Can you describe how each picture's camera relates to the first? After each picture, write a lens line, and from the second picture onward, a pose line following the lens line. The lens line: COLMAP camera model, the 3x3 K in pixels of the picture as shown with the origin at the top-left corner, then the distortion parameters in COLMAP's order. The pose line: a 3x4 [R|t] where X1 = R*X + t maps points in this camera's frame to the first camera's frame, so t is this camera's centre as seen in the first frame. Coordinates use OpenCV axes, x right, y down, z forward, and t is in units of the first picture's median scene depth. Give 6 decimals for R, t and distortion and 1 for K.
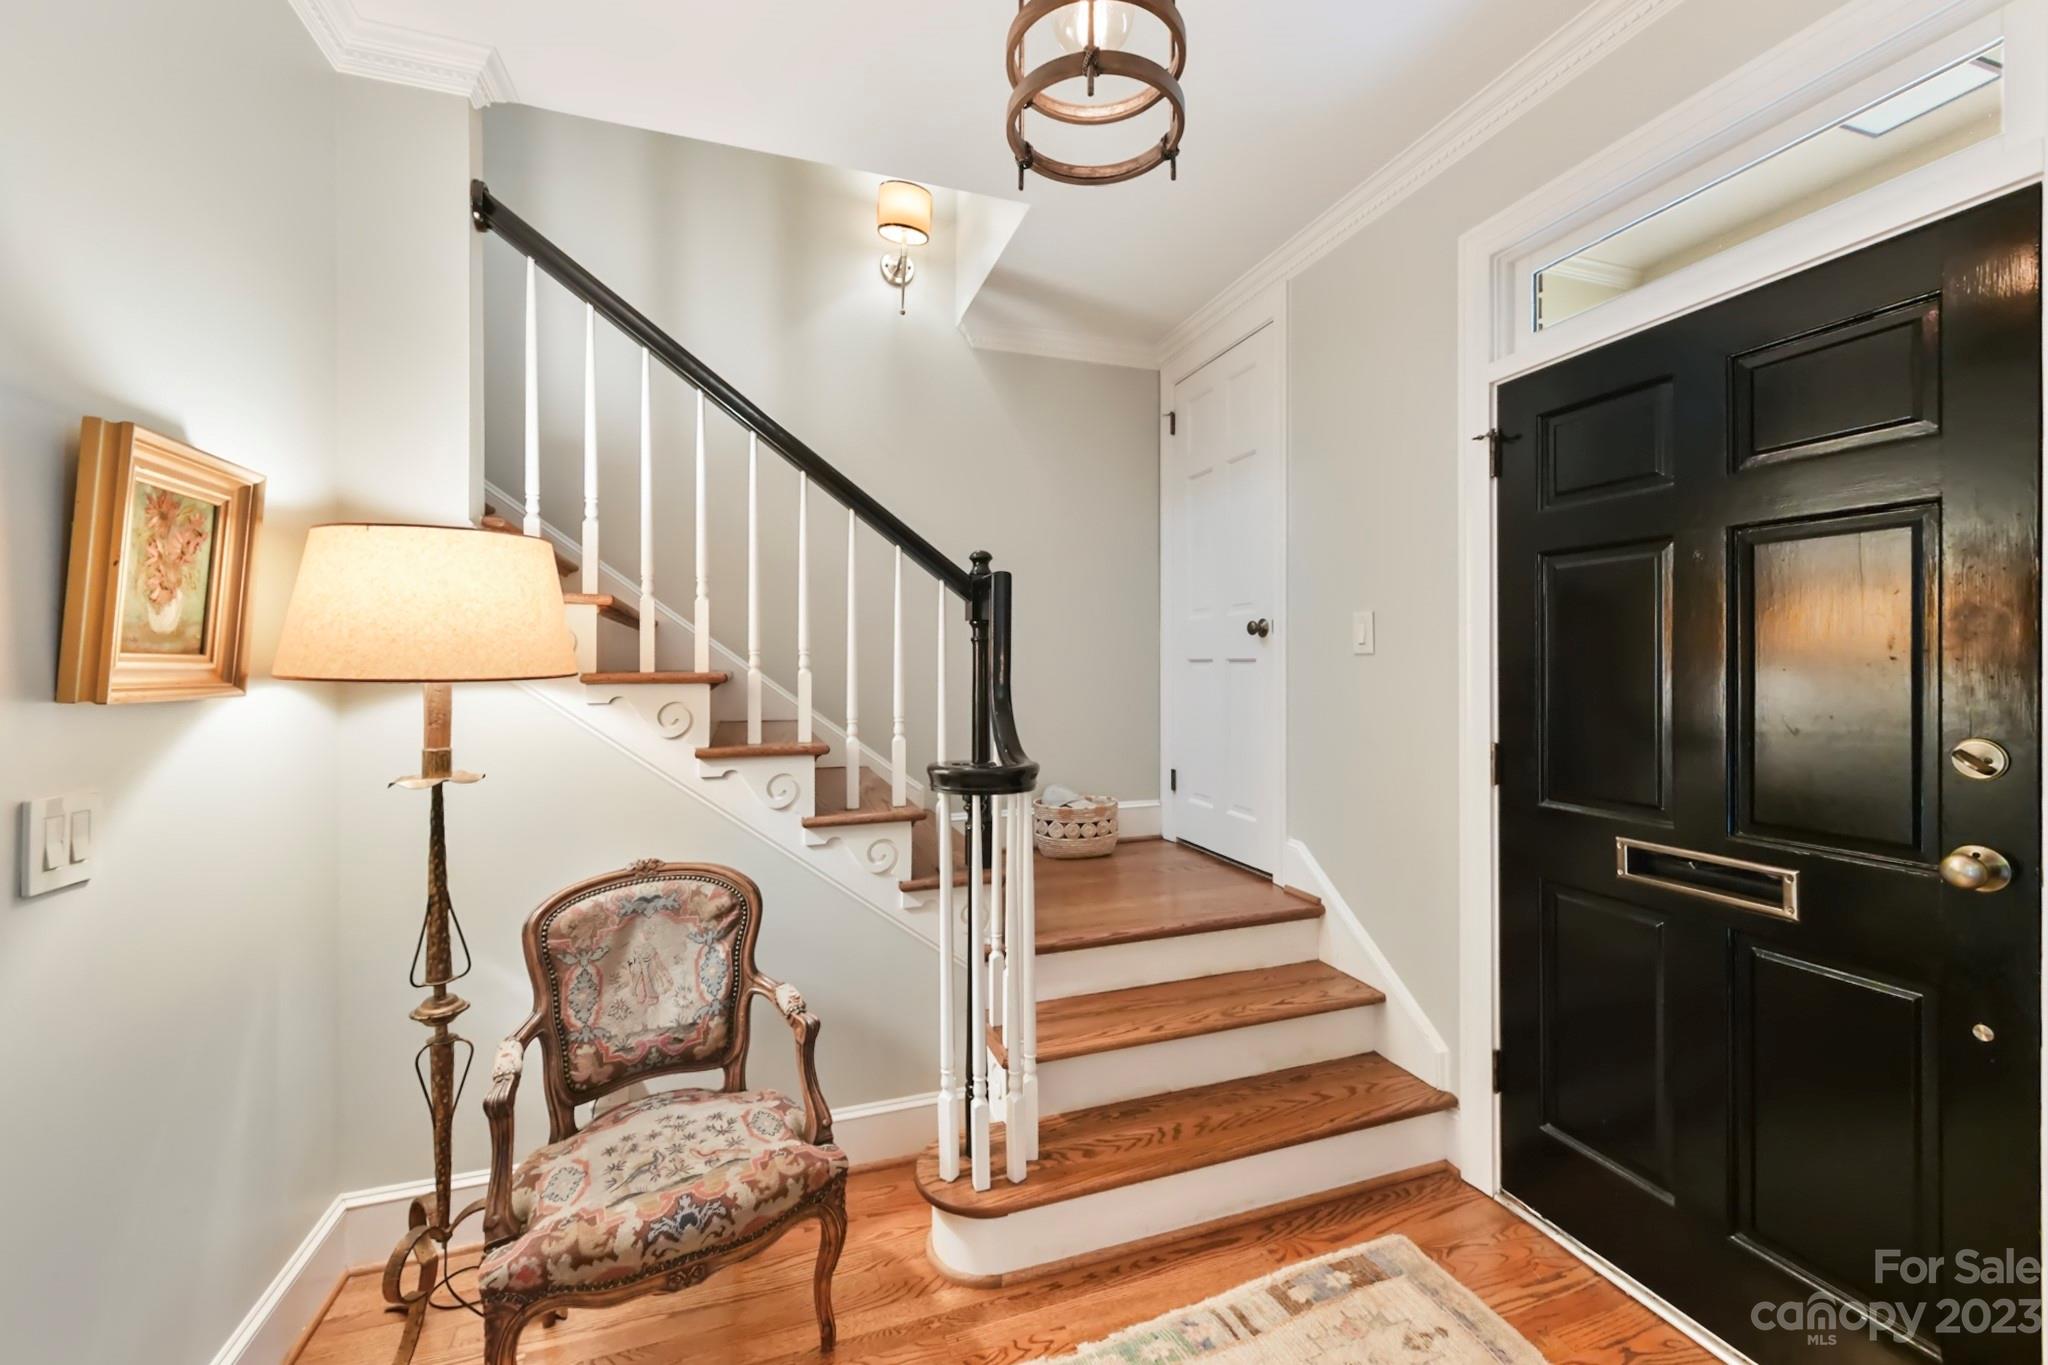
lens RADIAL K [[823.1, 0, 1025.8], [0, 823.1, 661.6], [0, 0, 1]] dist [0.005808, -0.002018]
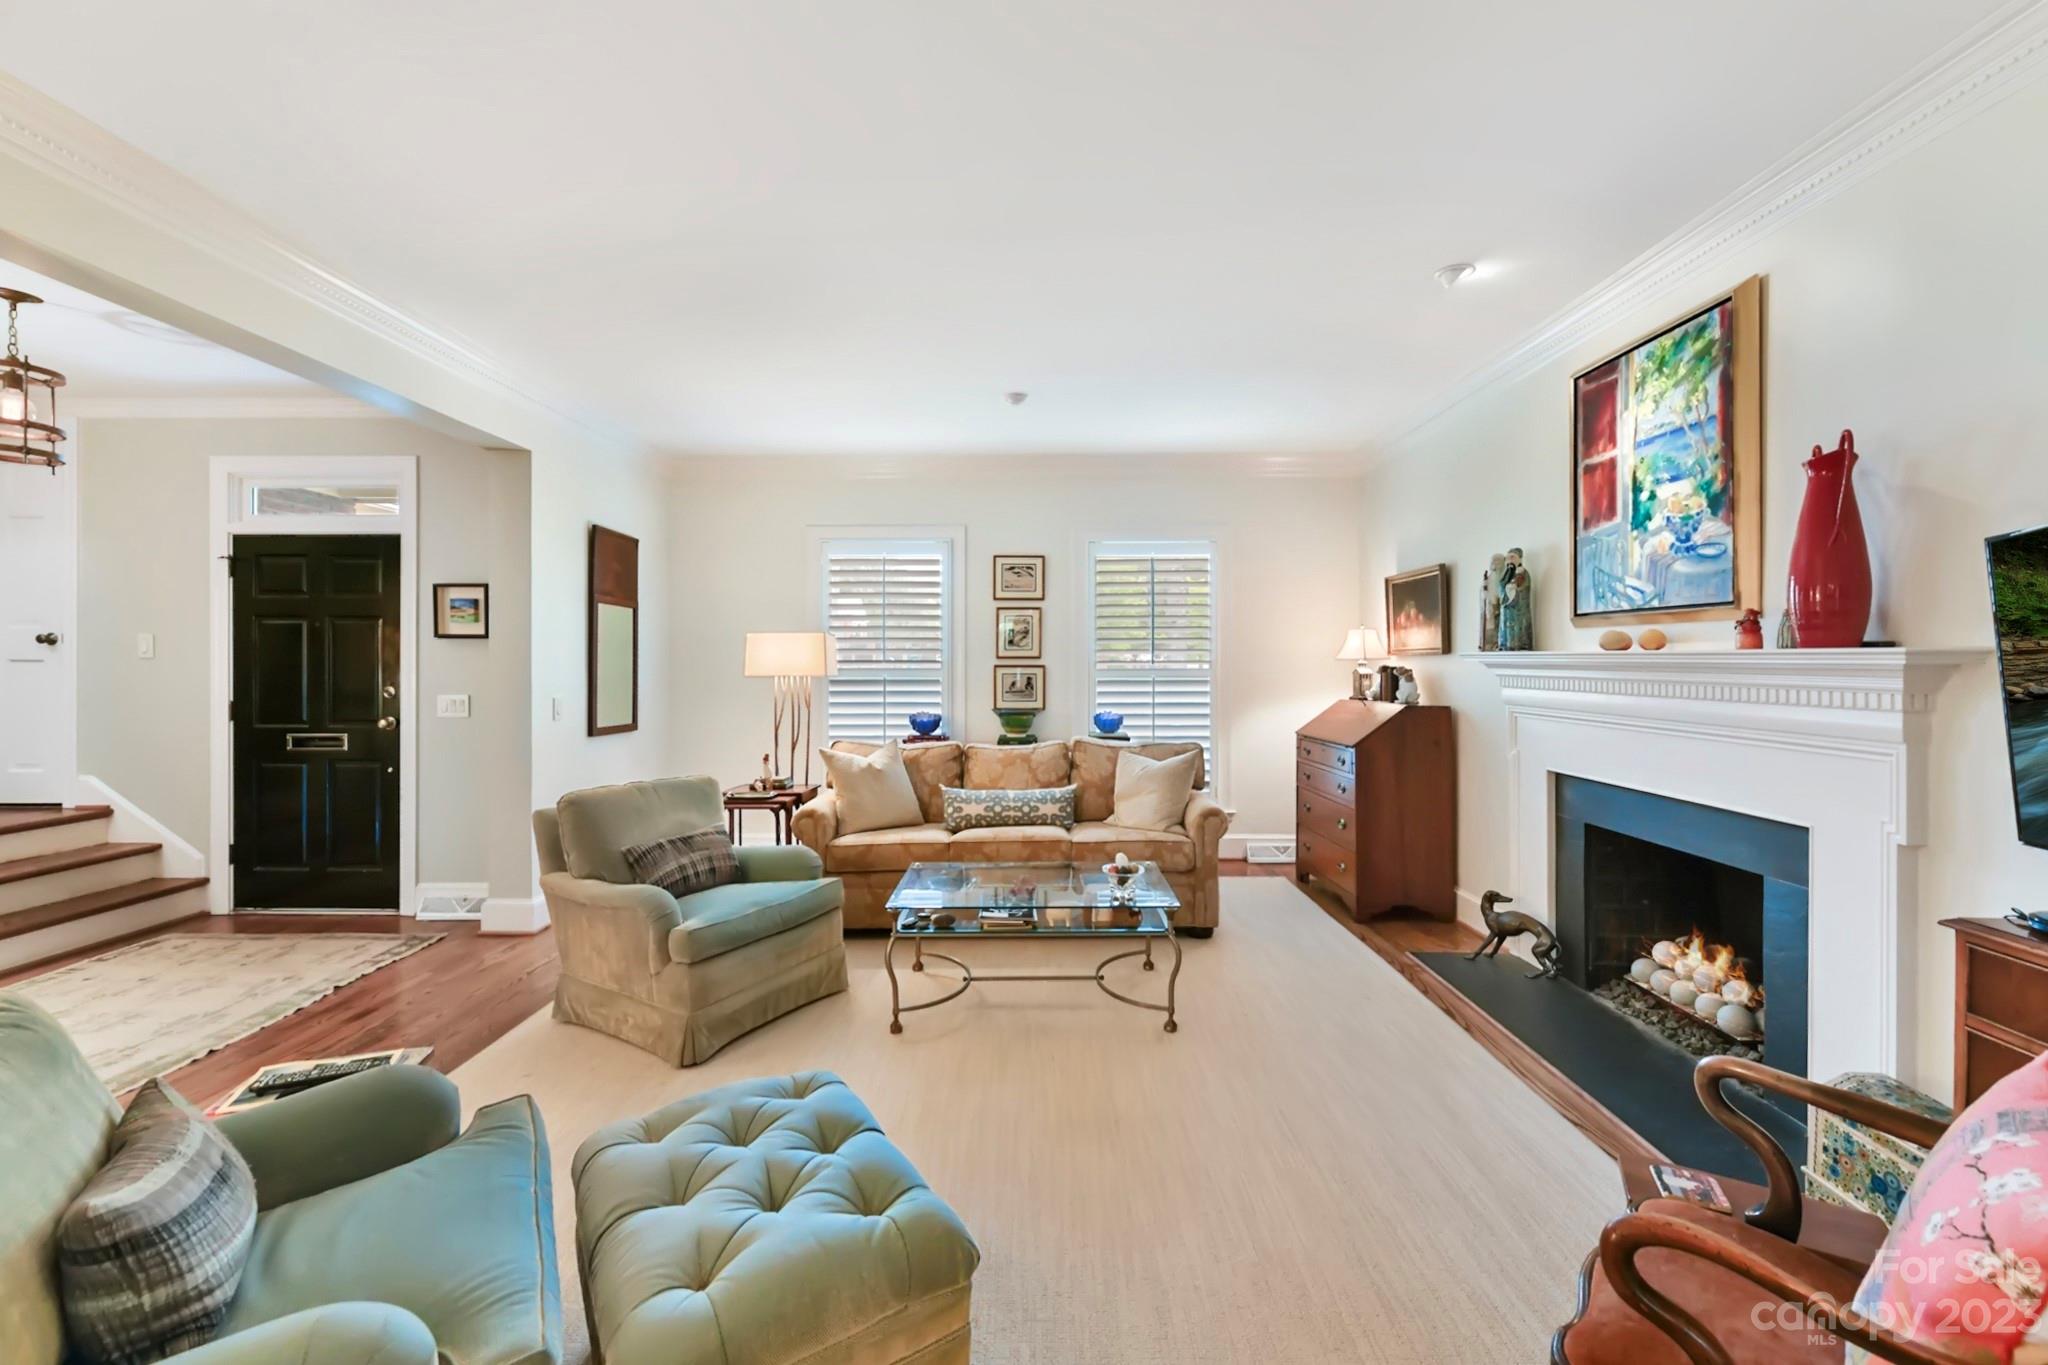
lens RADIAL K [[823.1, 0, 1043.2], [0, 823.1, 668.0], [0, 0, 1]] dist [0.005808, -0.002018]
pose [[0.335385, -0.000418, 0.942081, -0.828855], [-0.007056, 0.999971, 0.002956, -0.009649], [-0.942055, -0.007639, 0.335372, -1.899168]]
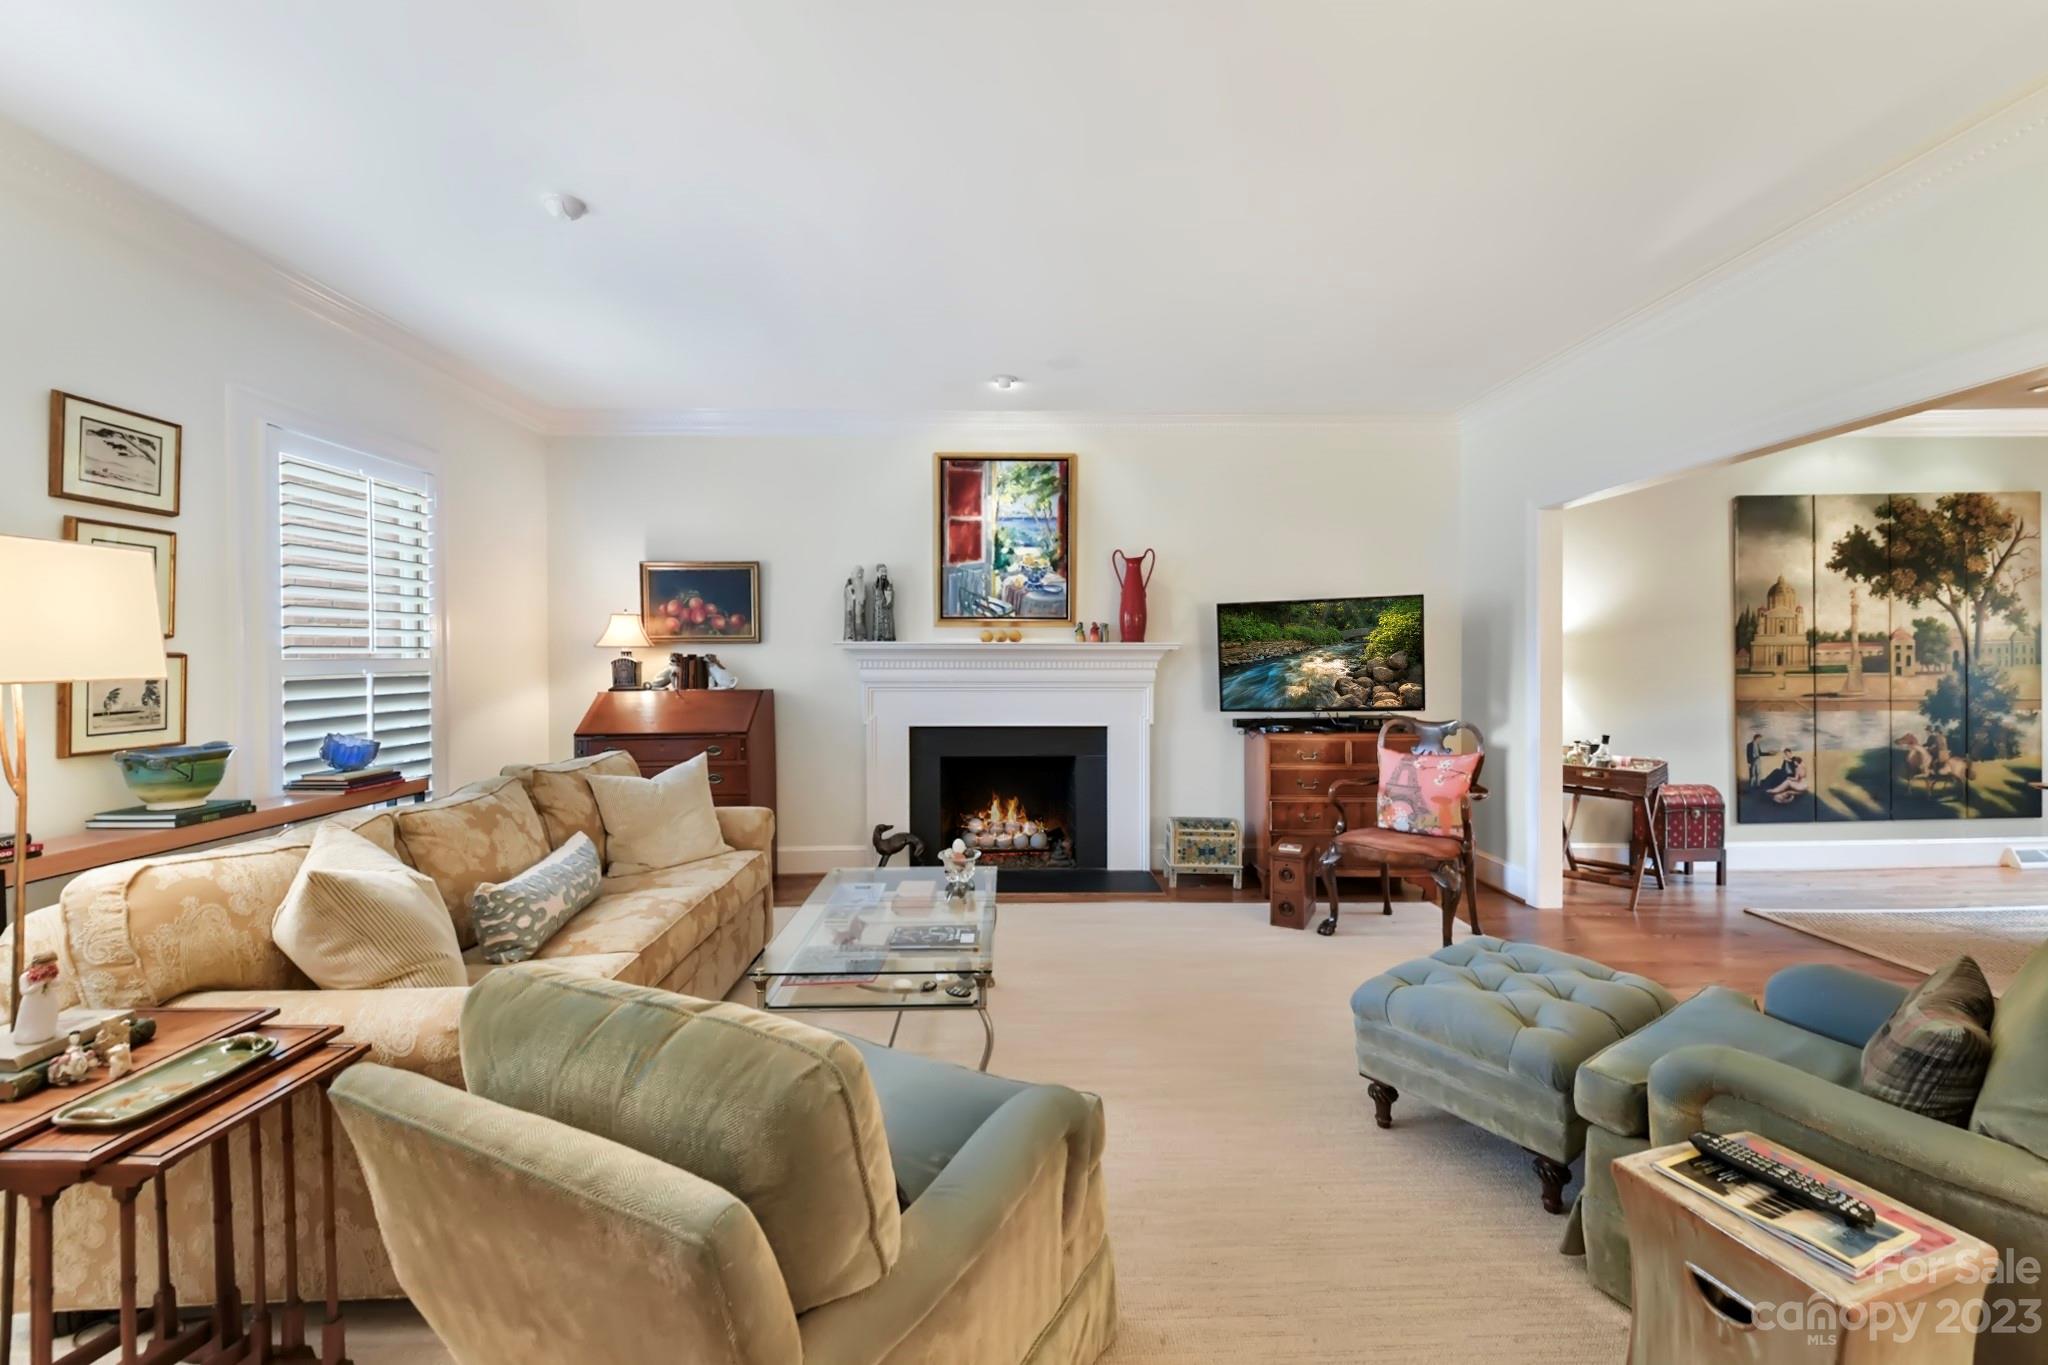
lens RADIAL K [[823.1, 0, 1023.4], [0, 823.1, 665.6], [0, 0, 1]] dist [0.005808, -0.002018]
pose [[-0.949205, 0.004886, 0.314622, 0.145561], [0.006889, 0.999962, 0.005254, 0.014084], [-0.314584, 0.007154, -0.949203, 0.025044]]
